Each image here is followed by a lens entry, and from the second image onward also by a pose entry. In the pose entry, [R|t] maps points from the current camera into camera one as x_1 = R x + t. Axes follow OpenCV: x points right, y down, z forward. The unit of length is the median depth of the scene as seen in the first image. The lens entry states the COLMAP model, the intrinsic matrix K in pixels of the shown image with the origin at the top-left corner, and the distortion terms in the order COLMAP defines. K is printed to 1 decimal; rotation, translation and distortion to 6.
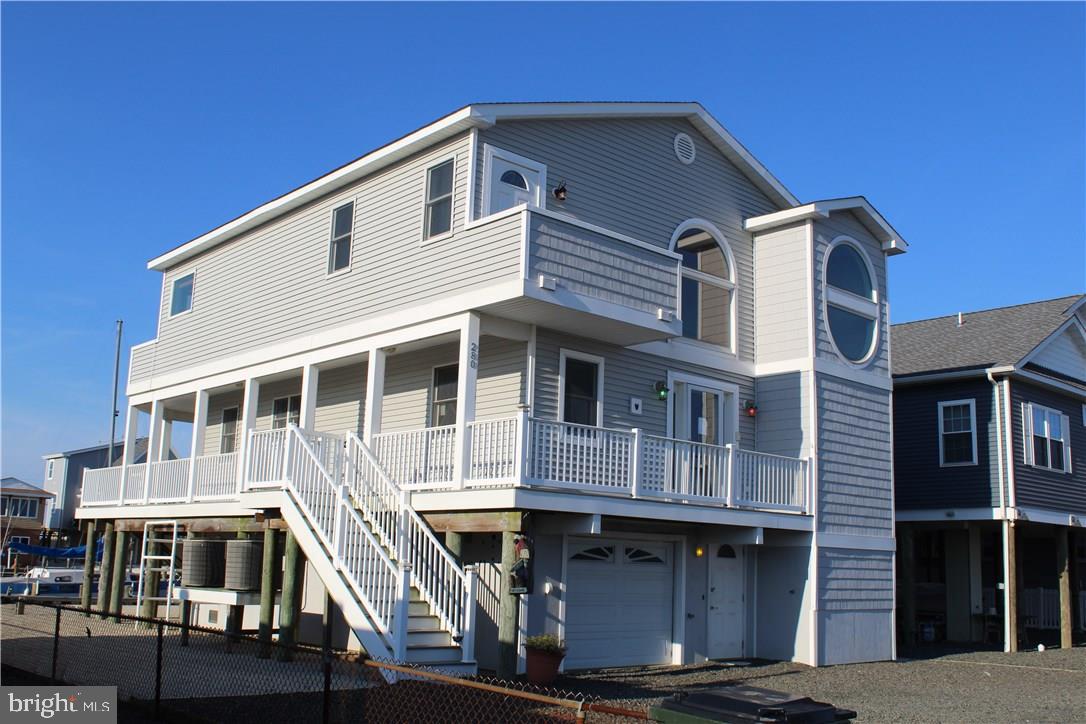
lens RADIAL K [[1064.4, 0, 543.7], [0, 1064.4, 364.0], [0, 0, 1]] dist [-0.098865, 0.000000]
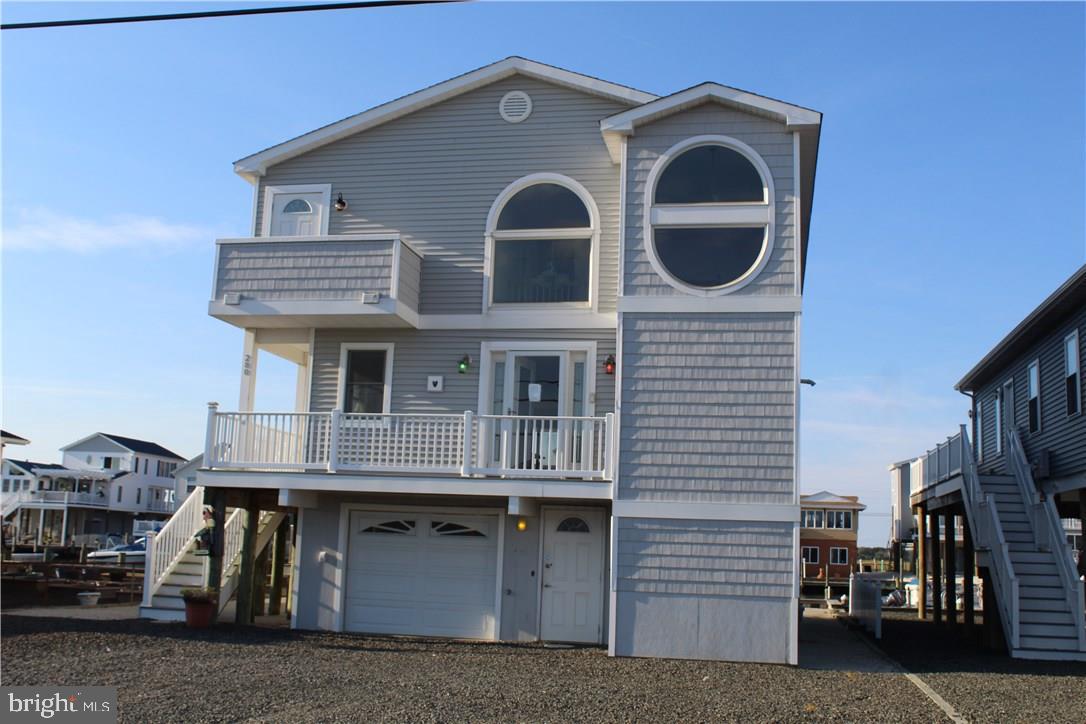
lens RADIAL K [[1154.3, 0, 542.8], [0, 1154.3, 362.7], [0, 0, 1]] dist [-0.125139, 0.000000]
pose [[0.589742, -0.138534, -0.795621, 0.984060], [0.135035, 0.988223, -0.071978, 0.108339], [0.796223, -0.064988, 0.601503, 0.396656]]
